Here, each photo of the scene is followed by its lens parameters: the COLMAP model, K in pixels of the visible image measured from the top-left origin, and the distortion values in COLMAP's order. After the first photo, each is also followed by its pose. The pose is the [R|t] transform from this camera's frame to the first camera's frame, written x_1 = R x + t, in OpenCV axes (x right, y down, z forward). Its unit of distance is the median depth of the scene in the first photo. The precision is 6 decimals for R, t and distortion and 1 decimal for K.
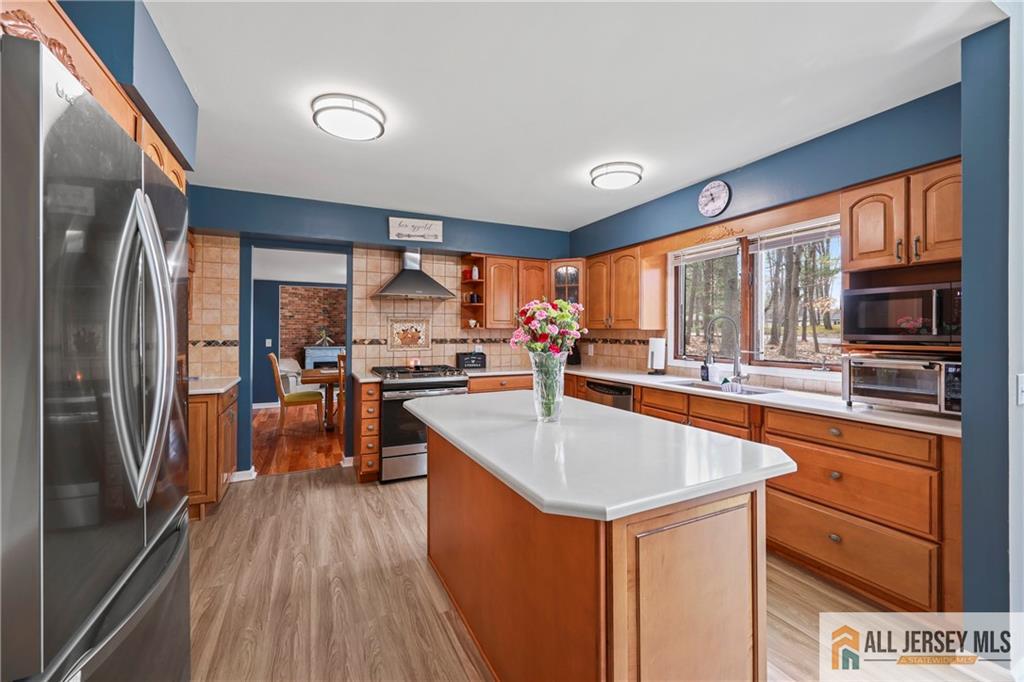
lens RADIAL K [[418.8, 0, 514.7], [0, 418.8, 328.9], [0, 0, 1]] dist [0.002870, -0.001023]
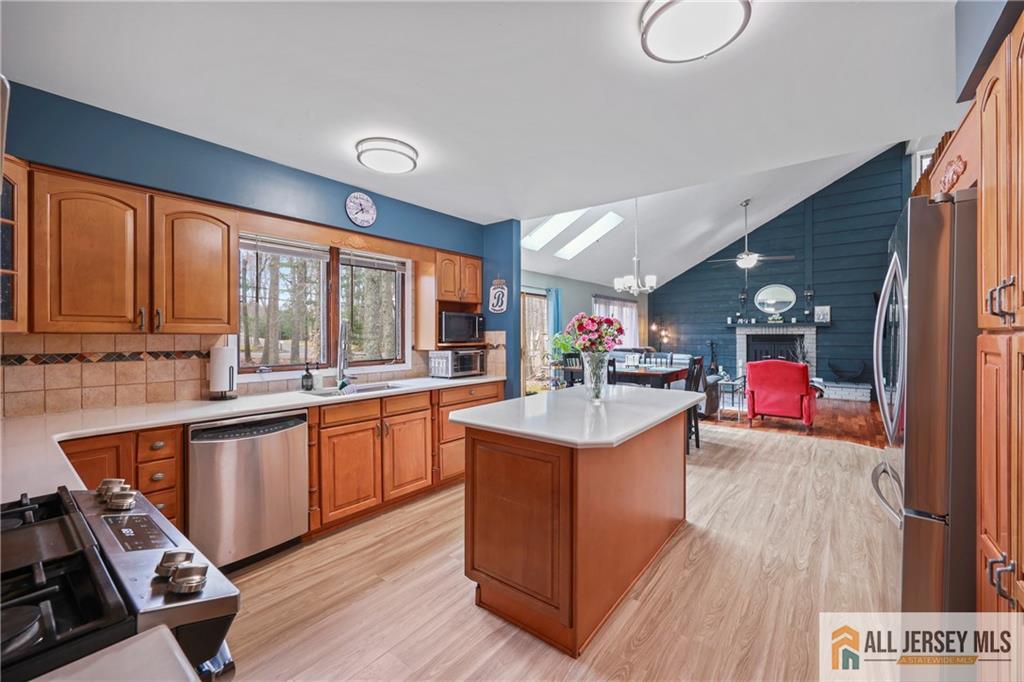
lens RADIAL K [[418.8, 0, 508.9], [0, 418.8, 337.2], [0, 0, 1]] dist [0.002870, -0.001023]
pose [[-0.432083, -0.005850, 0.901815, -0.485936], [-0.004532, 0.999980, 0.004315, 0.001048], [-0.901822, -0.002223, -0.432101, 0.864883]]
